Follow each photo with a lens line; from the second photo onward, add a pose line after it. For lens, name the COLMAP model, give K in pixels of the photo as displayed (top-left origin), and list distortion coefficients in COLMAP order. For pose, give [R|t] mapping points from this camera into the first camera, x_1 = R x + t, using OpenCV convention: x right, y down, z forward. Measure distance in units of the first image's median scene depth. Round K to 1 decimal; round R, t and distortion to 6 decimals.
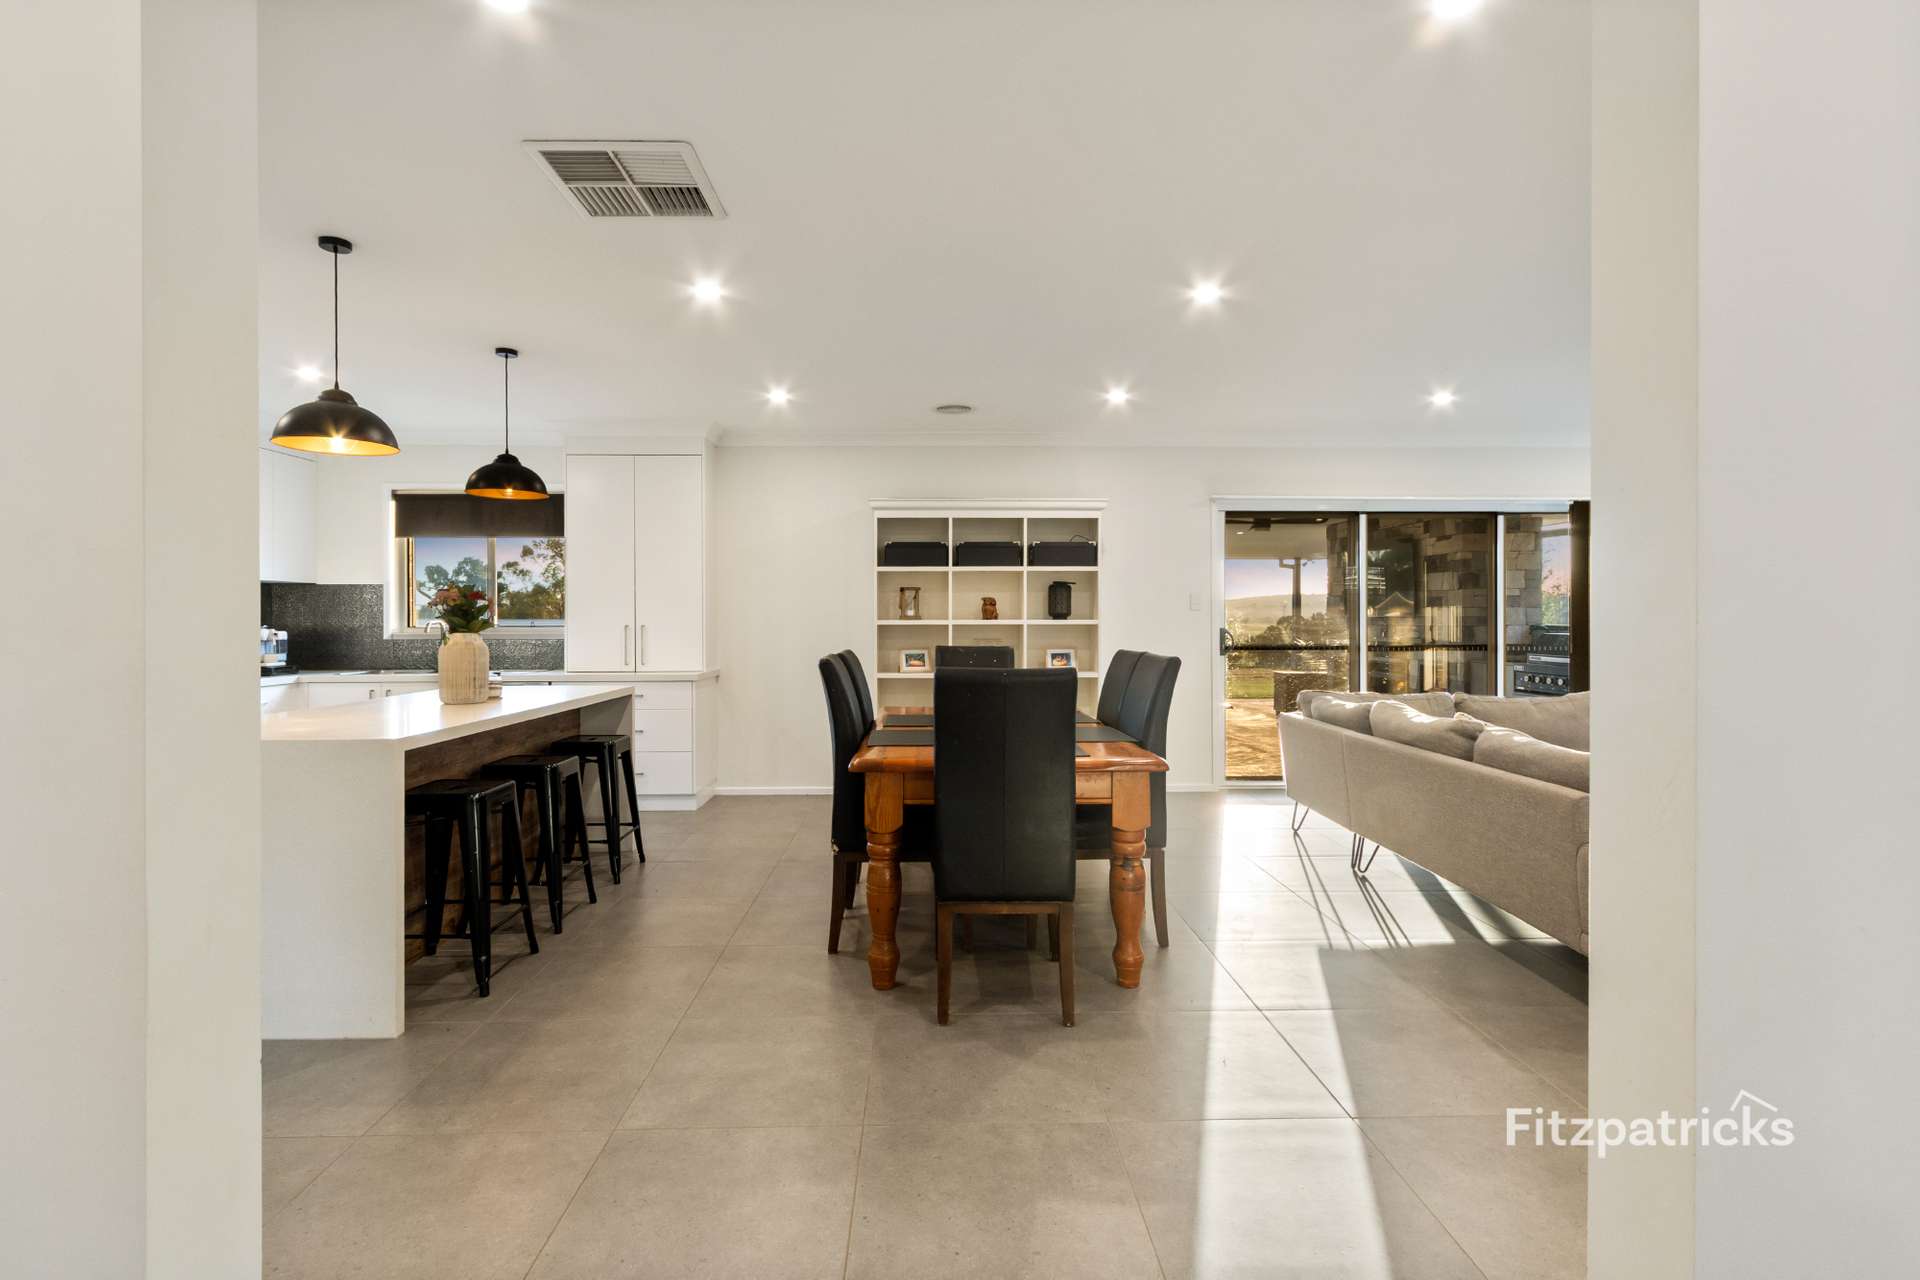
lens RADIAL K [[898.0, 0, 961.3], [0, 898.0, 618.5], [0, 0, 1]] dist [-0.001618, -0.000178]
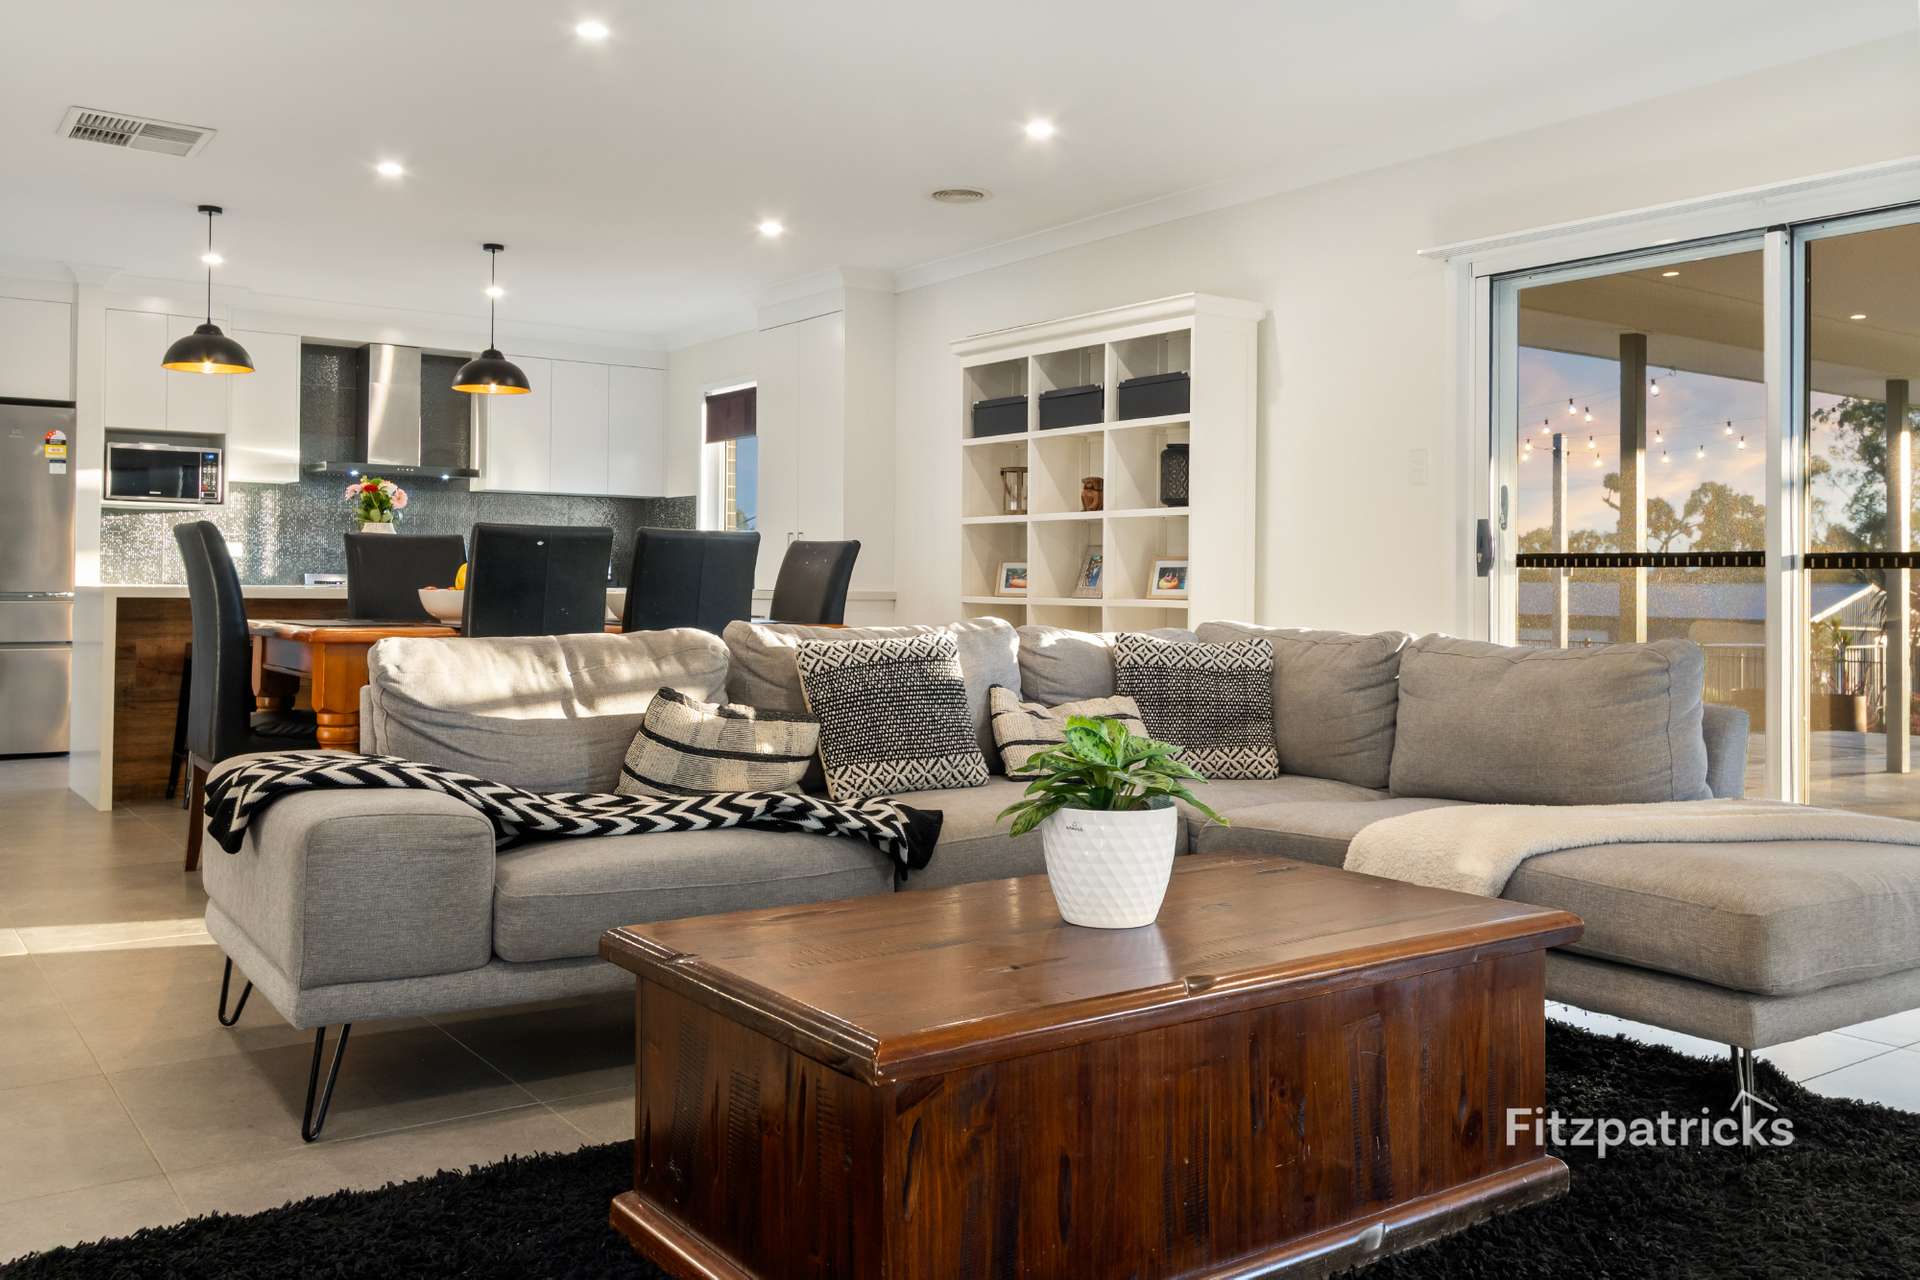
lens RADIAL K [[1618.3, 0, 975.8], [0, 1618.3, 585.8], [0, 0, 1]] dist [0.008071, -0.006217]
pose [[0.557091, 0.006350, -0.830427, 0.926959], [-0.010697, 0.999943, 0.000469, 0.052686], [0.830383, 0.008622, 0.557127, 0.325047]]
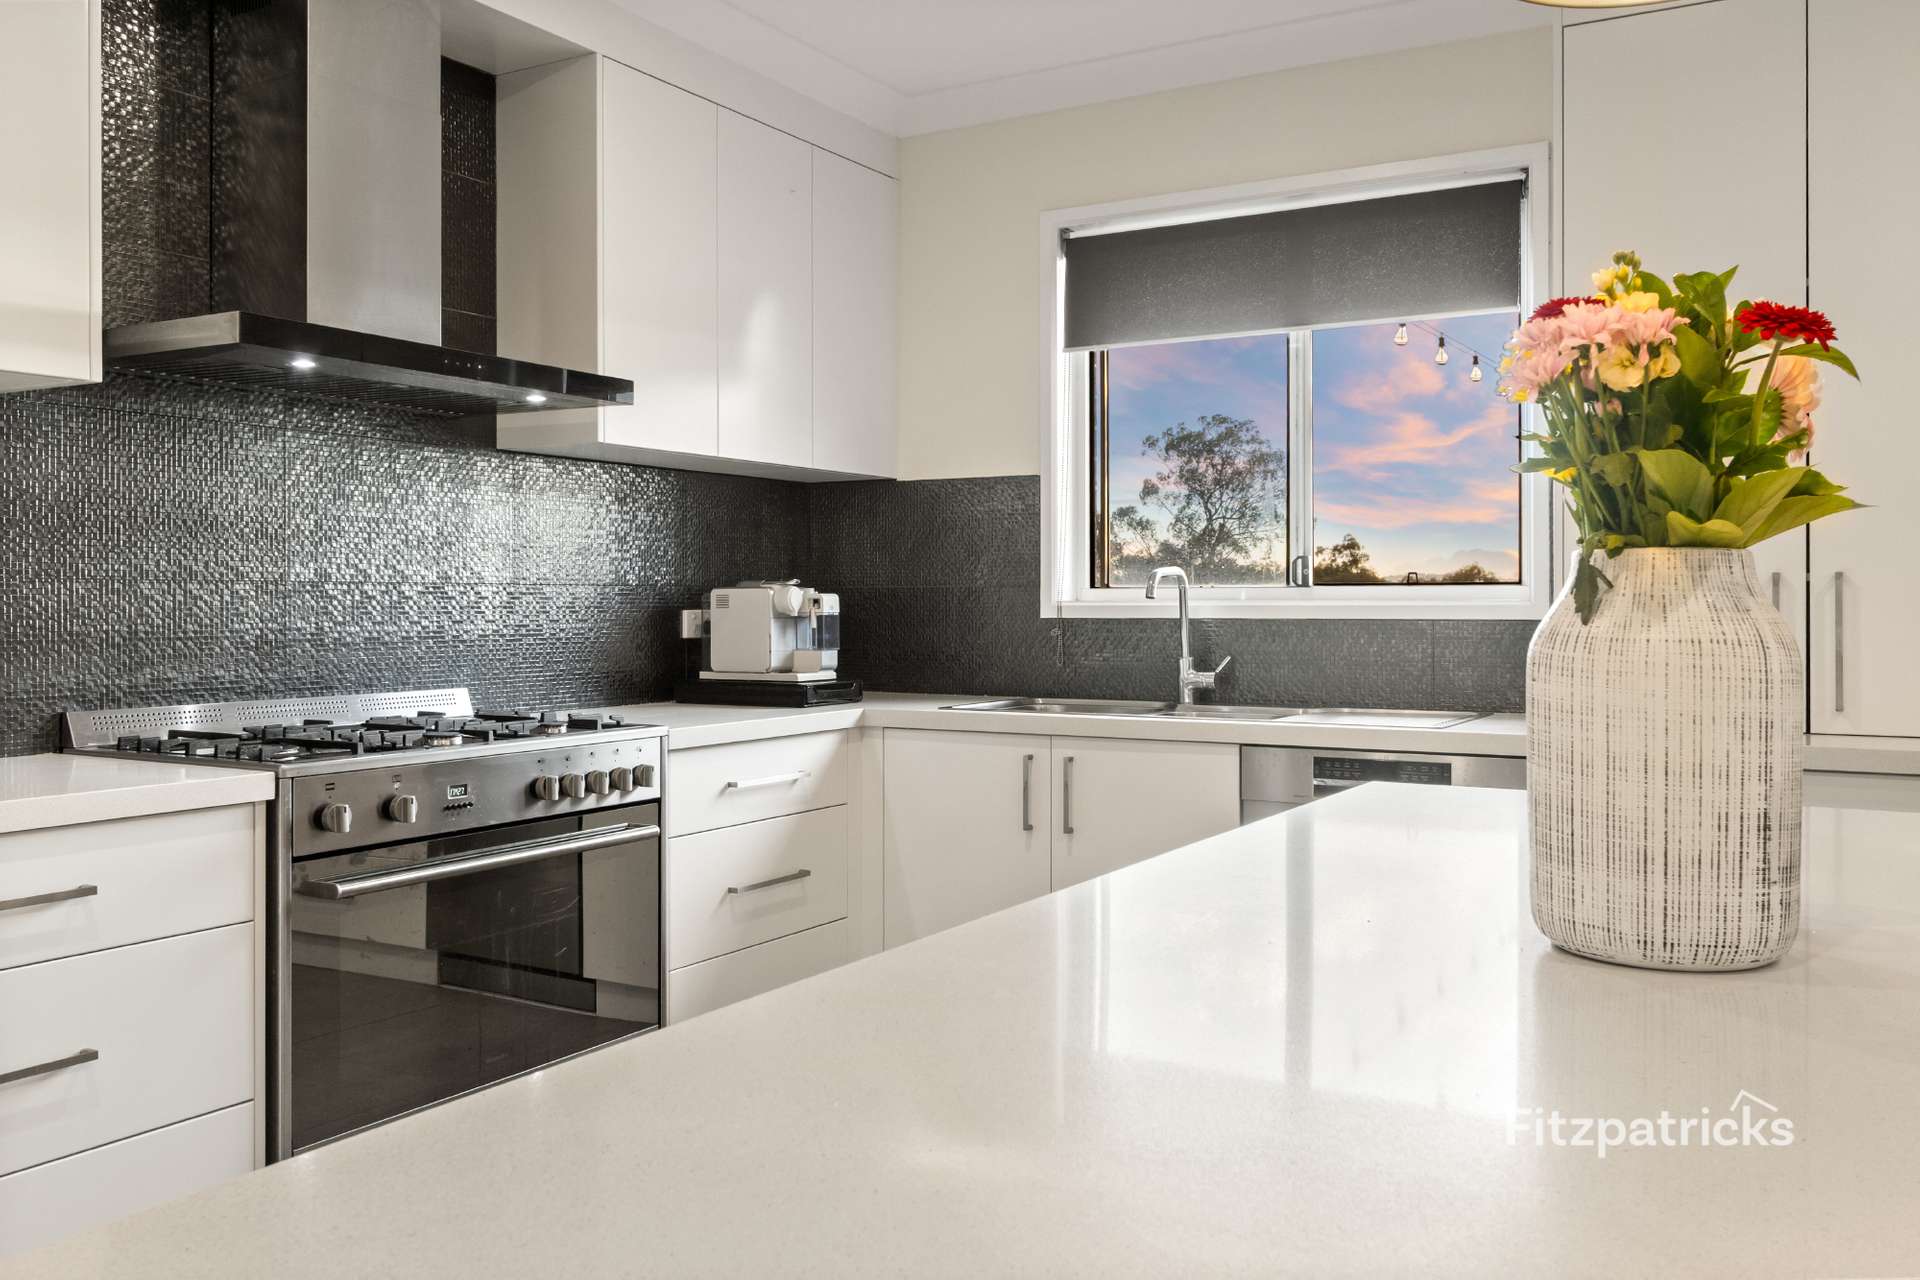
lens RADIAL K [[1586.4, 0, 969.7], [0, 1586.4, 609.3], [0, 0, 1]] dist [-0.001569, -0.002324]
pose [[0.848721, 0.003993, -0.528825, -0.321062], [-0.001448, 0.999985, 0.005228, 0.016706], [0.528838, -0.003672, 0.848715, 0.421274]]
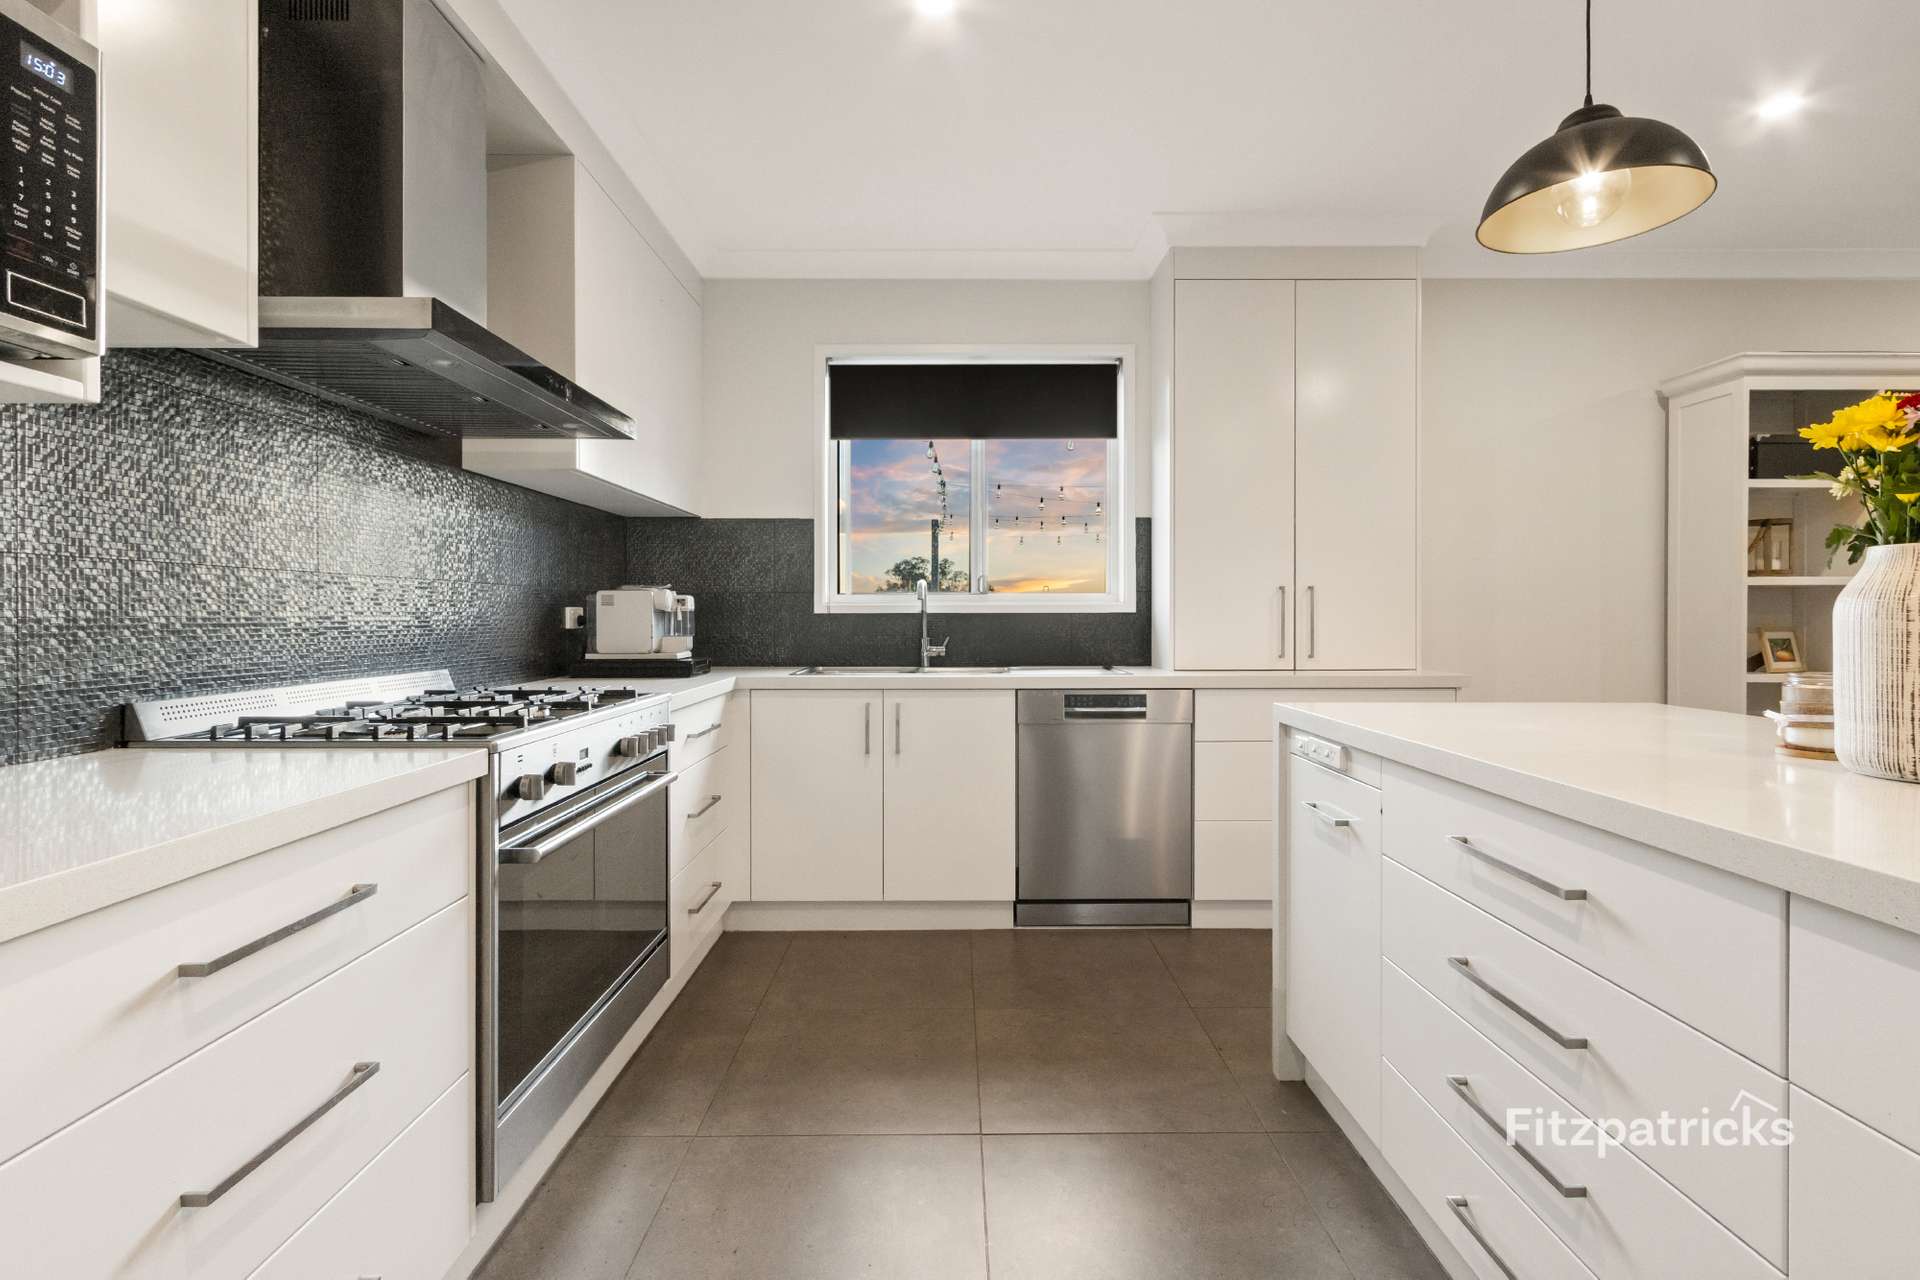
lens RADIAL K [[898.0, 0, 961.3], [0, 898.0, 618.5], [0, 0, 1]] dist [-0.001618, -0.000178]
pose [[0.999634, 0.000928, -0.027025, -0.552554], [-0.000839, 0.999994, 0.003321, 0.025353], [0.027028, -0.003297, 0.999629, 0.437355]]
